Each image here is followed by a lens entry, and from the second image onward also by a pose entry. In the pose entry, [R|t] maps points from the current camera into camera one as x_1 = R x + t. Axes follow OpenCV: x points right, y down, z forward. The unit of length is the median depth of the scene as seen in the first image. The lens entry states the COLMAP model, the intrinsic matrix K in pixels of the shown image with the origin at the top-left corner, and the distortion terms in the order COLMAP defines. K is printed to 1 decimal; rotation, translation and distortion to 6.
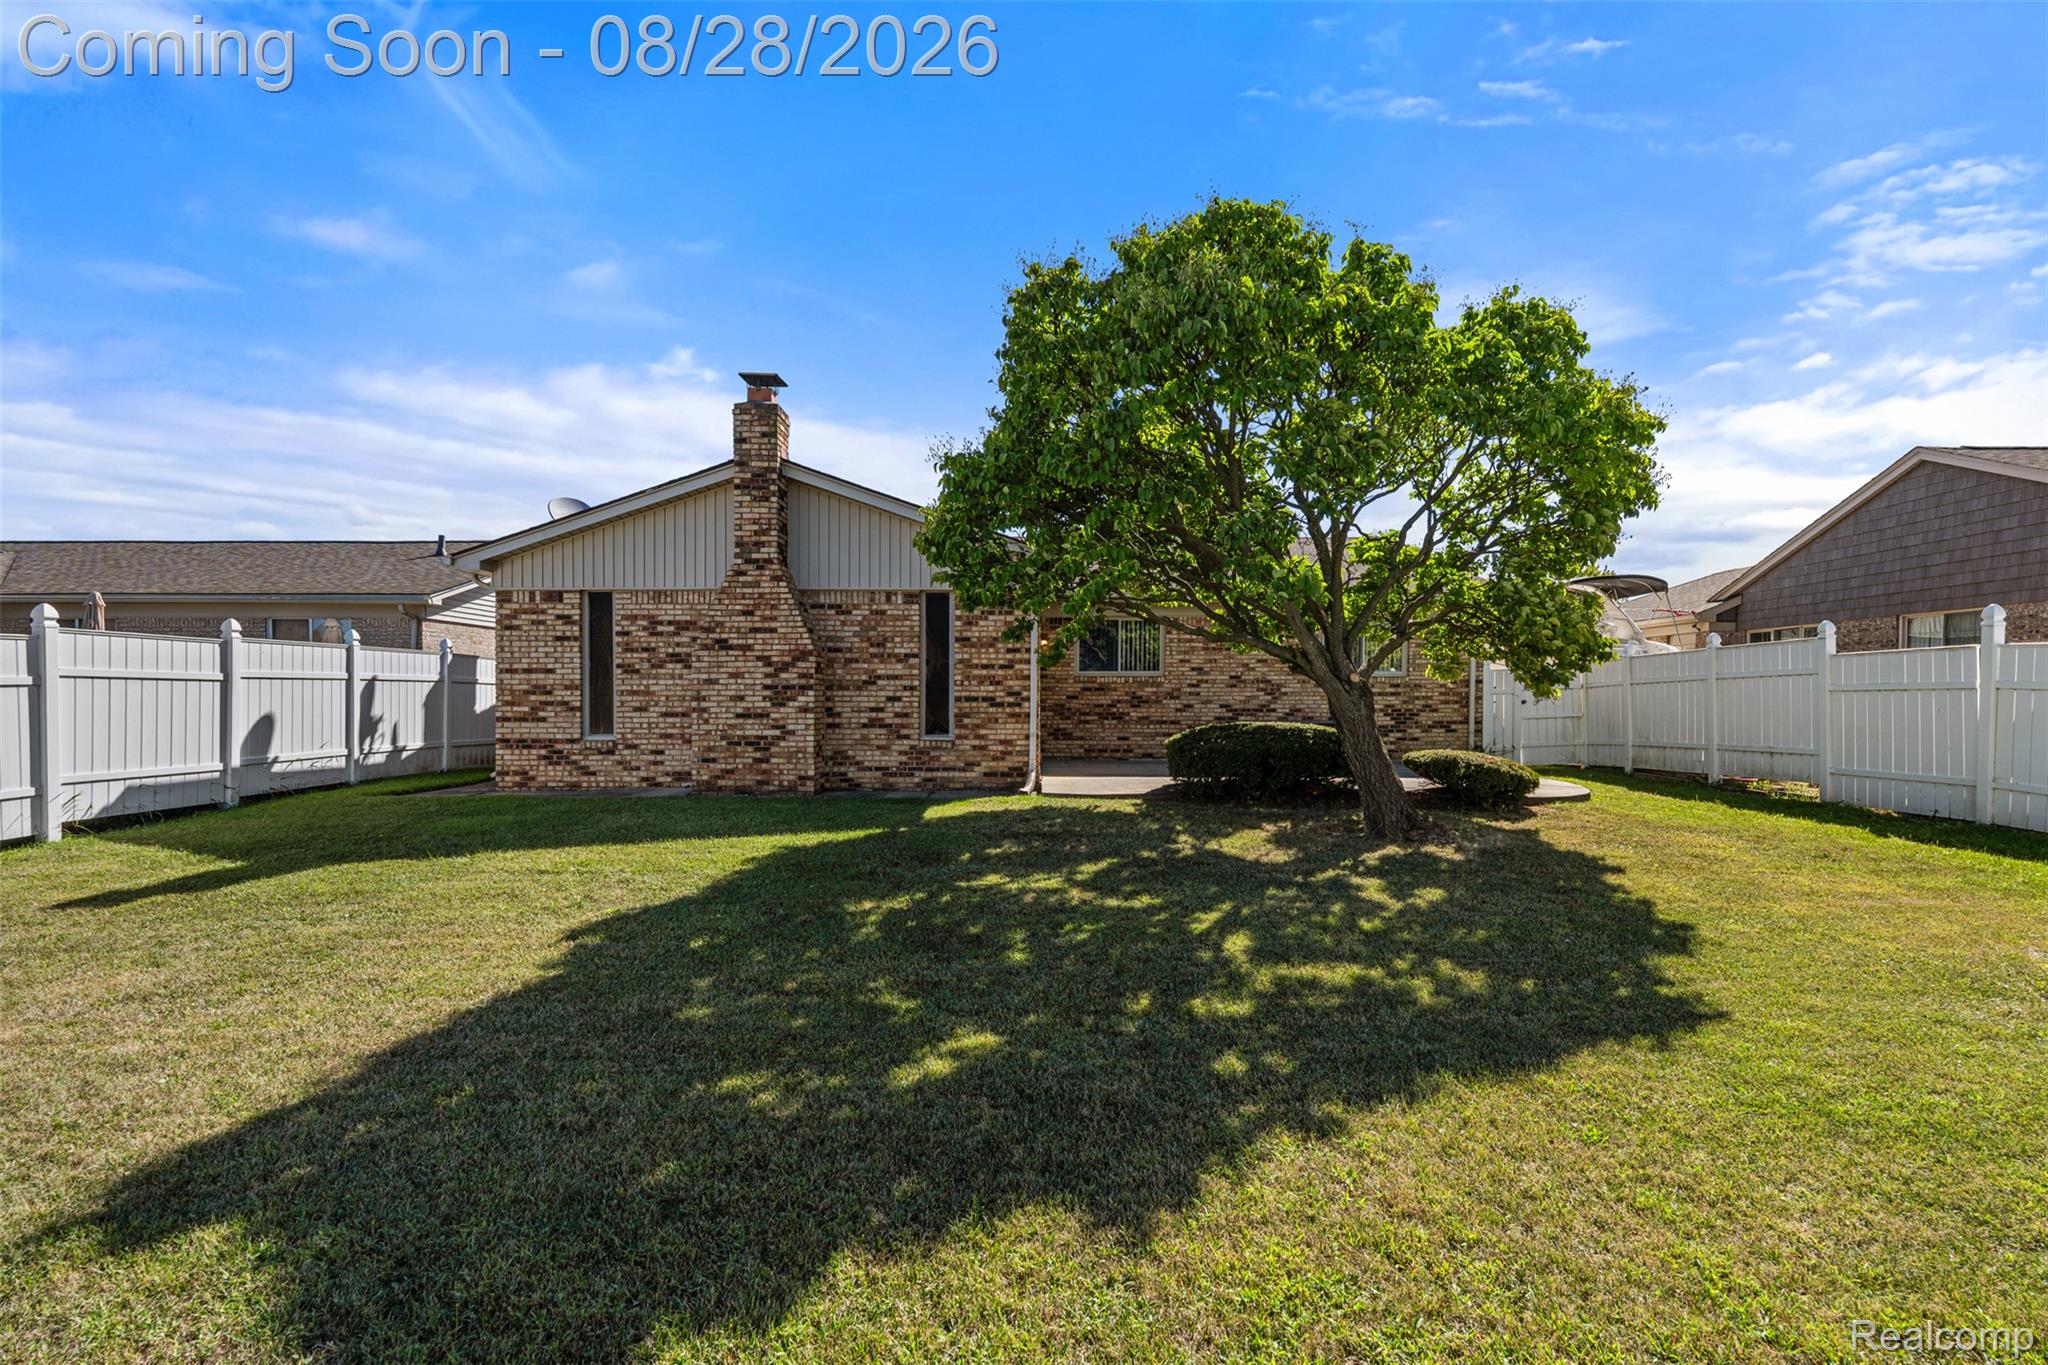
lens RADIAL K [[927.5, 0, 1055.6], [0, 927.5, 703.1], [0, 0, 1]] dist [-0.002464, -0.000248]
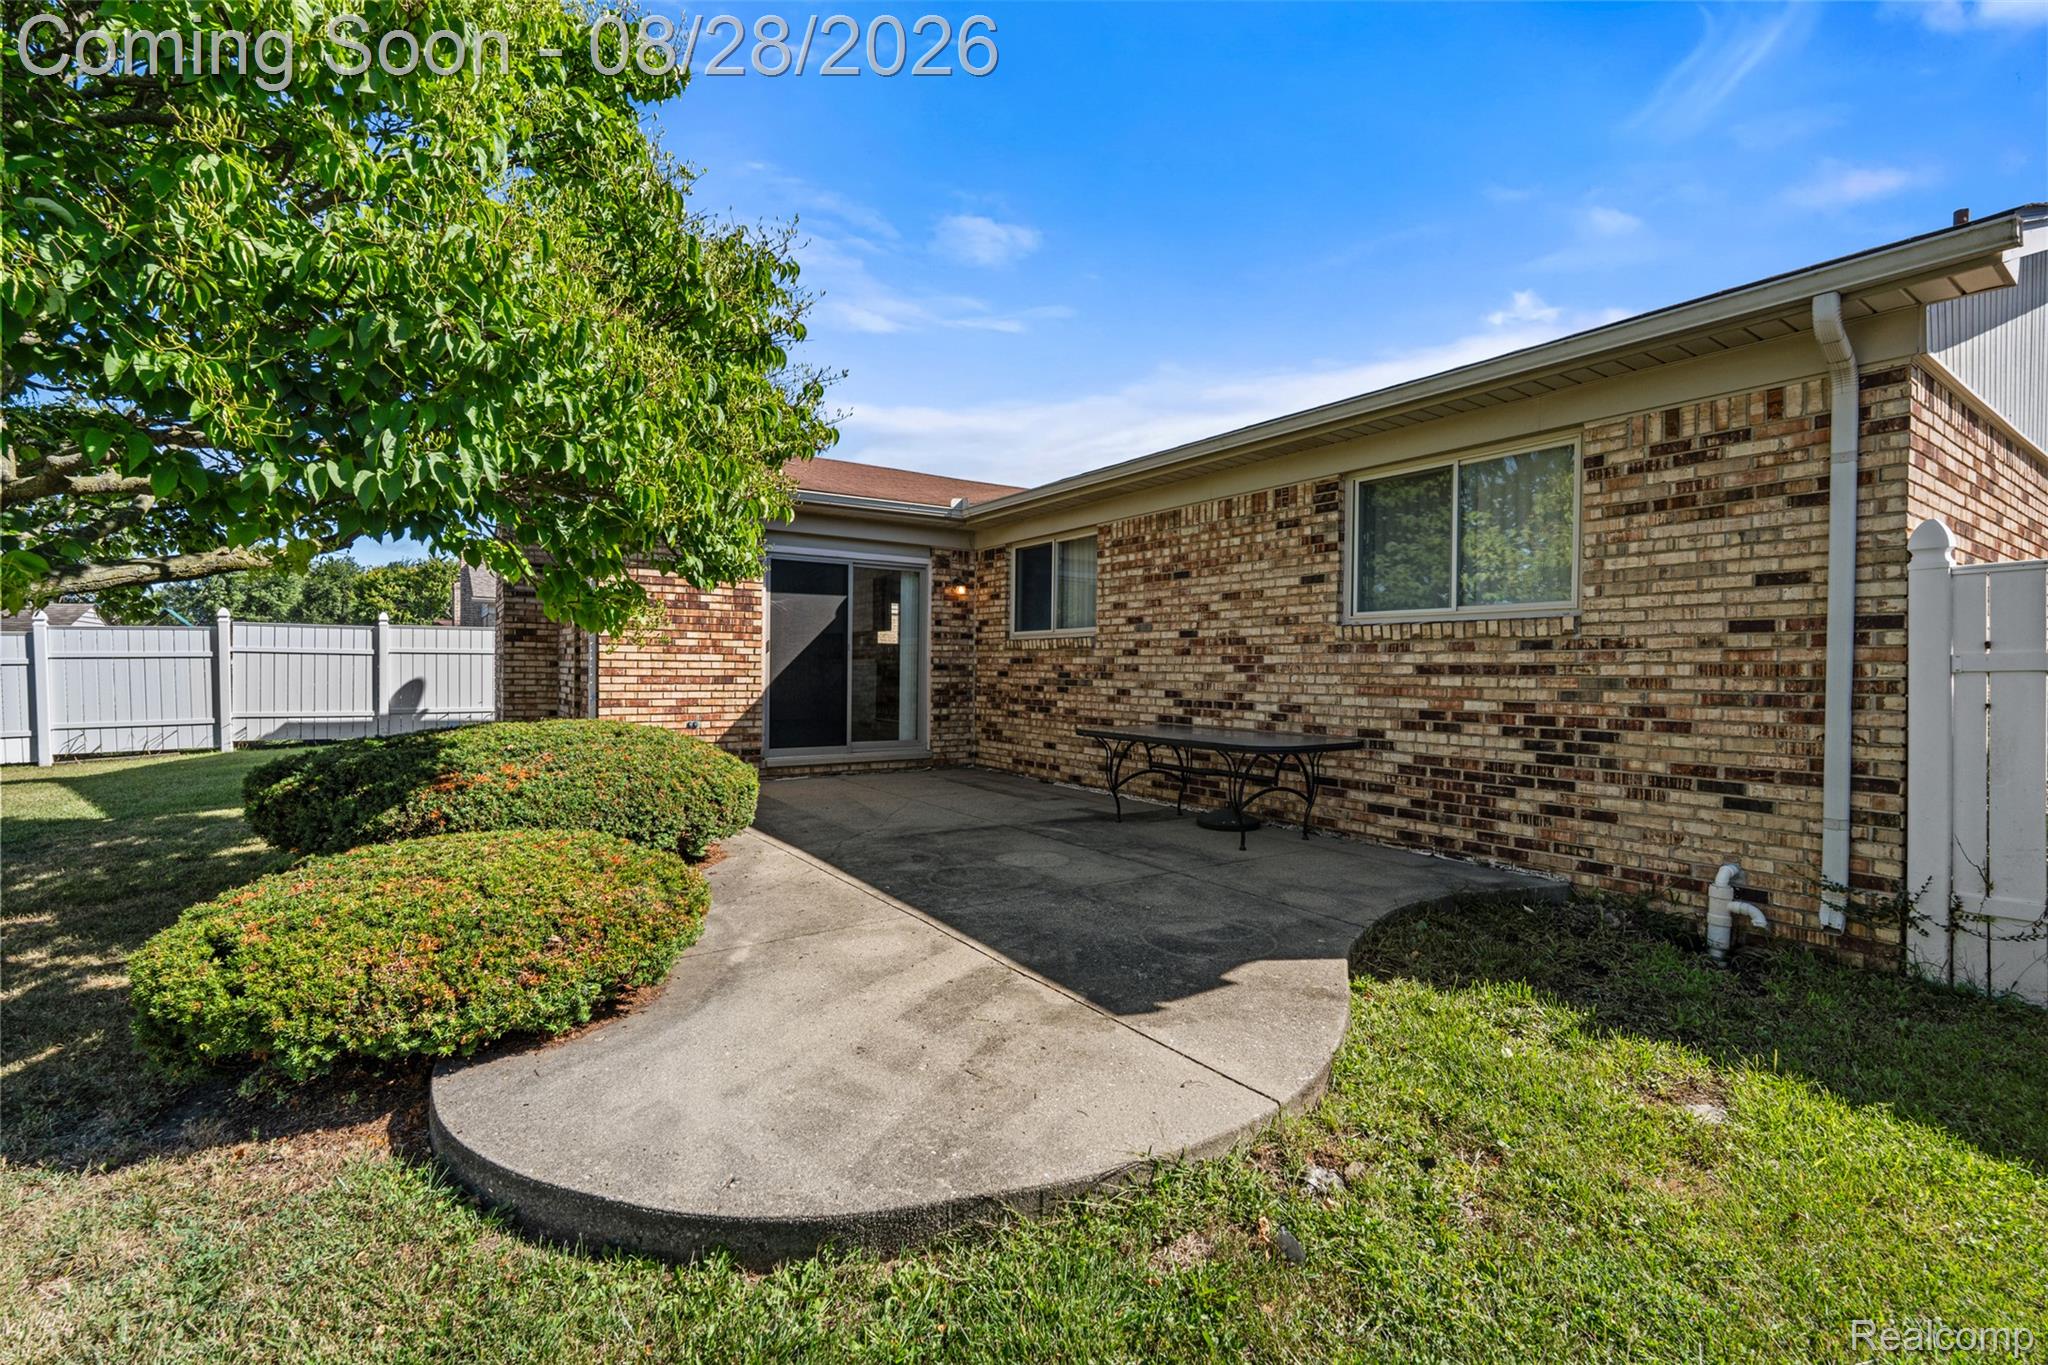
lens RADIAL K [[900.6, 0, 1024.0], [0, 900.6, 682.5], [0, 0, 1]] dist [-0.001434, -0.000081]
pose [[0.547511, 0.014731, -0.836669, 0.709960], [-0.016999, 0.999835, 0.006480, -0.005974], [0.836626, 0.010675, 0.547671, 0.899221]]
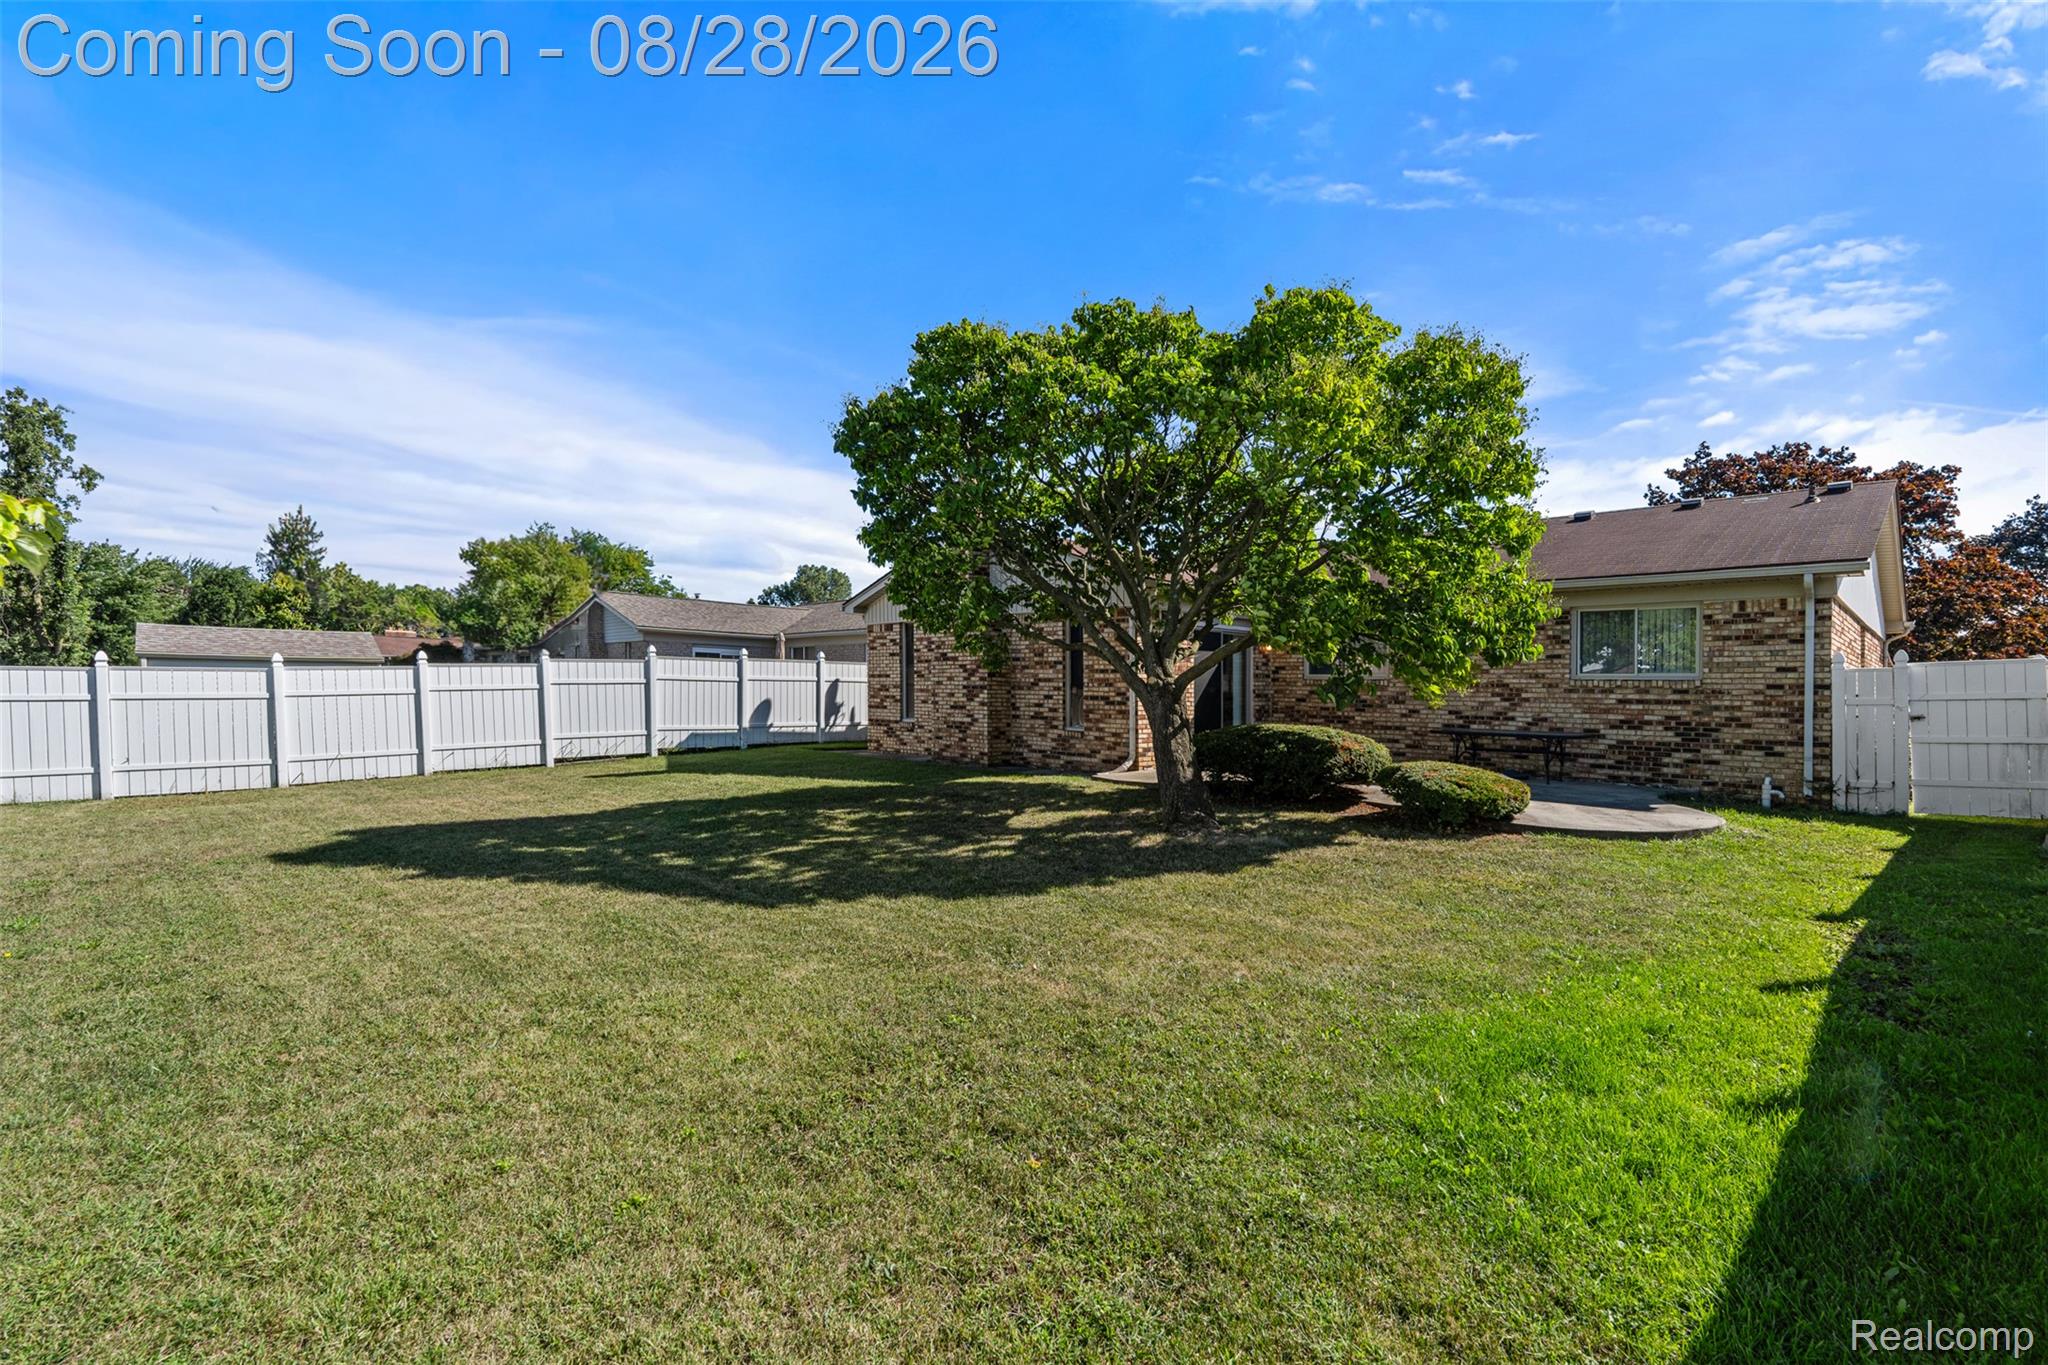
lens RADIAL K [[928.9, 0, 1033.5], [0, 928.9, 691.5], [0, 0, 1]] dist [-0.000226, -0.000112]
pose [[0.694422, 0.009290, -0.719508, 0.730125], [-0.021445, 0.999740, -0.007789, -0.001711], [0.719248, 0.020839, 0.694440, 0.099139]]
